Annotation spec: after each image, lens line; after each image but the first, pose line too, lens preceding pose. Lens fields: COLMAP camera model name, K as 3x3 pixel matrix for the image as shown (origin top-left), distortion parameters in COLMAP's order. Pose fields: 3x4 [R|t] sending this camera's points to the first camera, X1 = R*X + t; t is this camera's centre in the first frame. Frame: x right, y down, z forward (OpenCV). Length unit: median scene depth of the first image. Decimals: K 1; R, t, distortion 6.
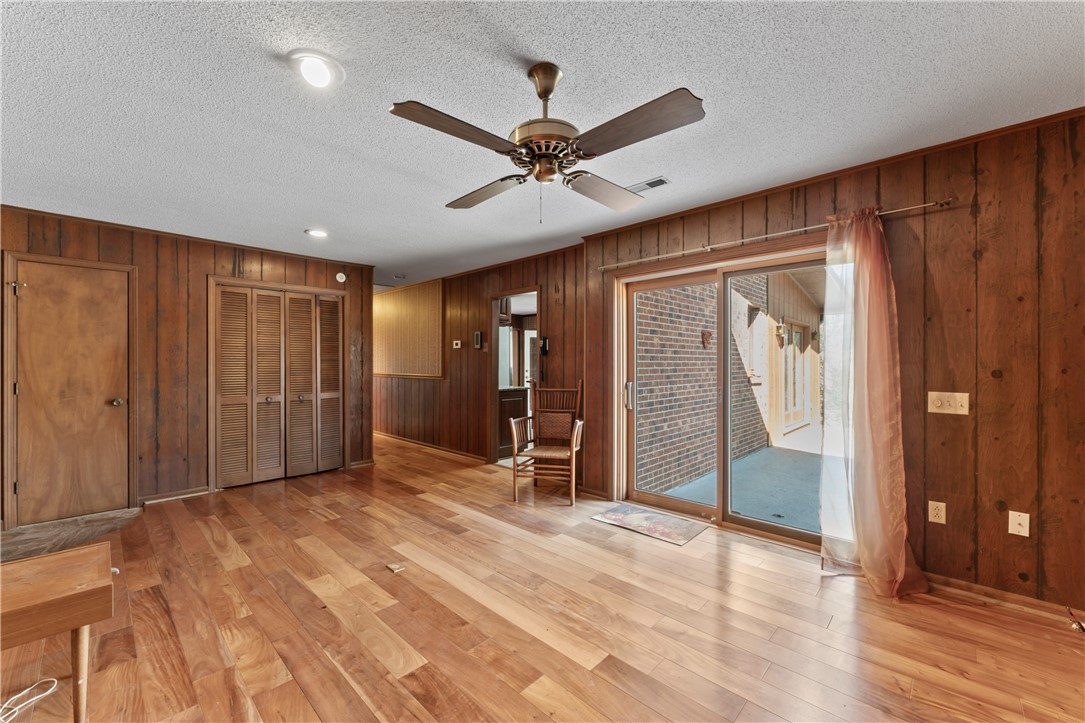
lens RADIAL K [[436.2, 0, 545.7], [0, 436.2, 362.6], [0, 0, 1]] dist [-0.002490, -0.000337]
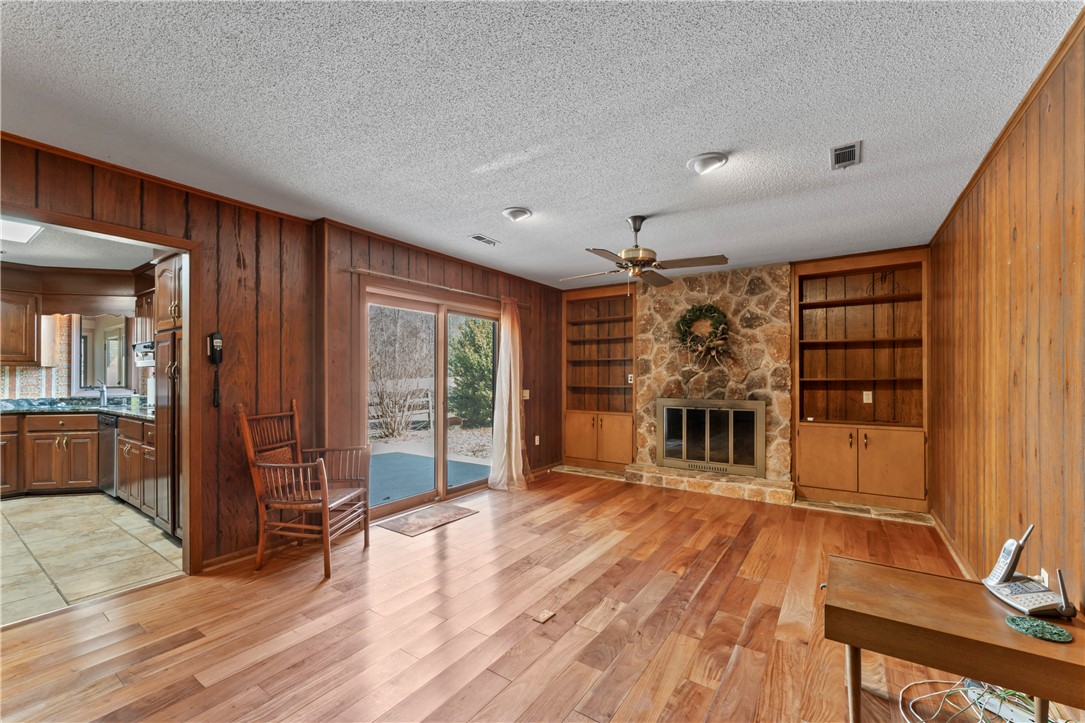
lens RADIAL K [[436.2, 0, 547.2], [0, 436.2, 378.3], [0, 0, 1]] dist [-0.002490, -0.000337]
pose [[-0.170608, 0.000923, 0.985339, -0.807627], [0.001898, 0.999998, -0.000609, 0.005579], [-0.985337, 0.001767, -0.170609, 0.778405]]
